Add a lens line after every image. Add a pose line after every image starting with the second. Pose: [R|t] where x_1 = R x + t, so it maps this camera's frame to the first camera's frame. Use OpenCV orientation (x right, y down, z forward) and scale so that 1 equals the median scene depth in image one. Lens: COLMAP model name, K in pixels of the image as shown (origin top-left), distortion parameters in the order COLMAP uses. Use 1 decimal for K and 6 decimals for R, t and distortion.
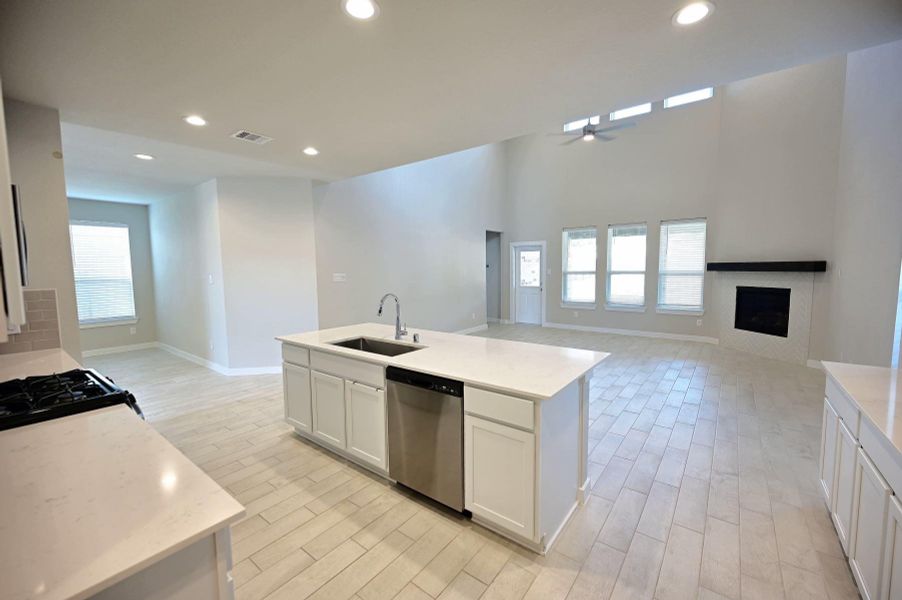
lens RADIAL K [[361.6, 0, 451.0], [0, 361.6, 300.0], [0, 0, 1]] dist [0.001007, 0.000102]
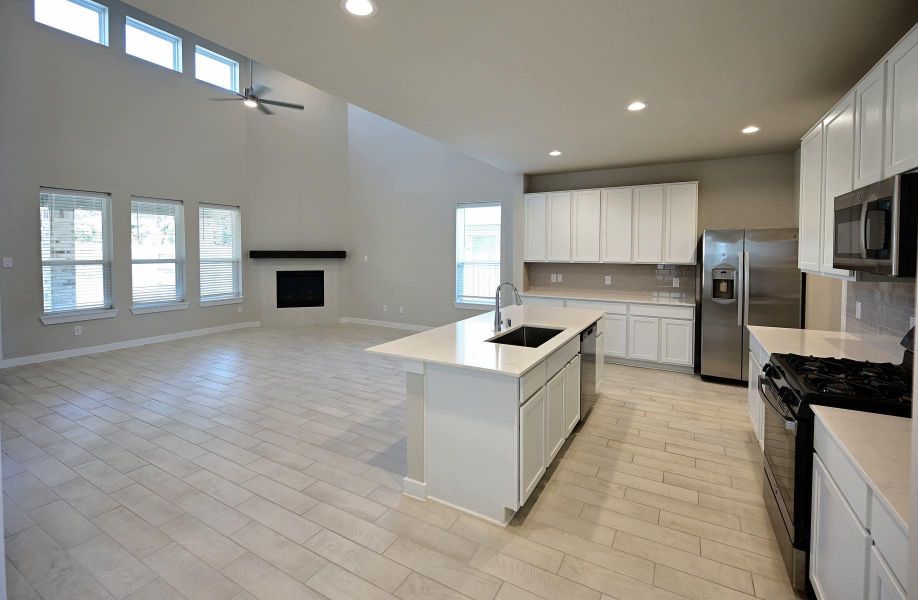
lens RADIAL K [[408.6, 0, 462.0], [0, 408.6, 262.0], [0, 0, 1]] dist [0.001265, 0.000113]
pose [[-0.149919, -0.011518, 0.988631, -0.662329], [0.087739, 0.995832, 0.024907, -0.054679], [-0.984798, 0.090475, -0.148283, 0.694128]]
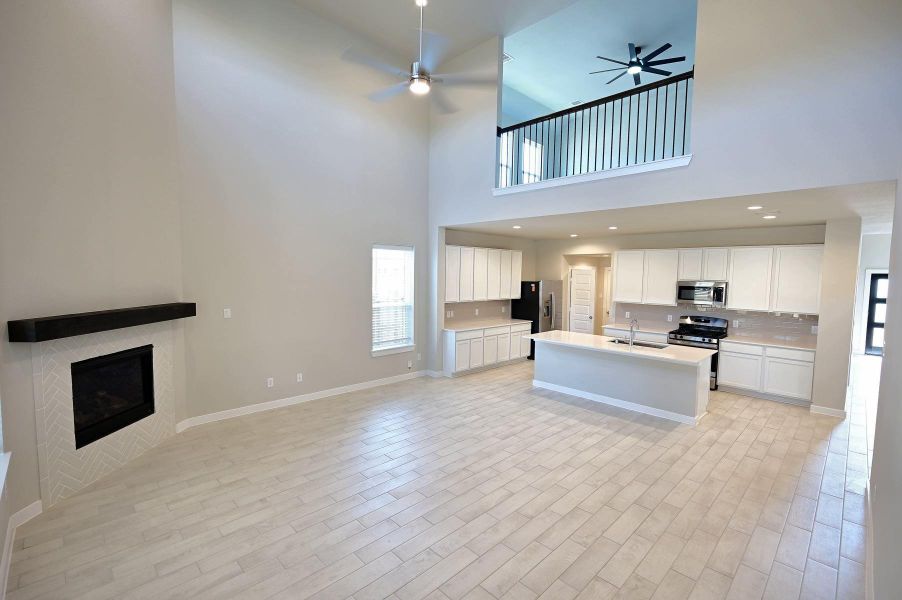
lens RADIAL K [[400.5, 0, 464.5], [0, 400.5, 300.0], [0, 0, 1]] dist [-0.003725, -0.000456]
pose [[-0.993881, -0.007848, 0.110177, 0.244694], [0.009254, 0.988049, 0.153859, -0.224615], [-0.110068, 0.153937, -0.981931, 1.648222]]
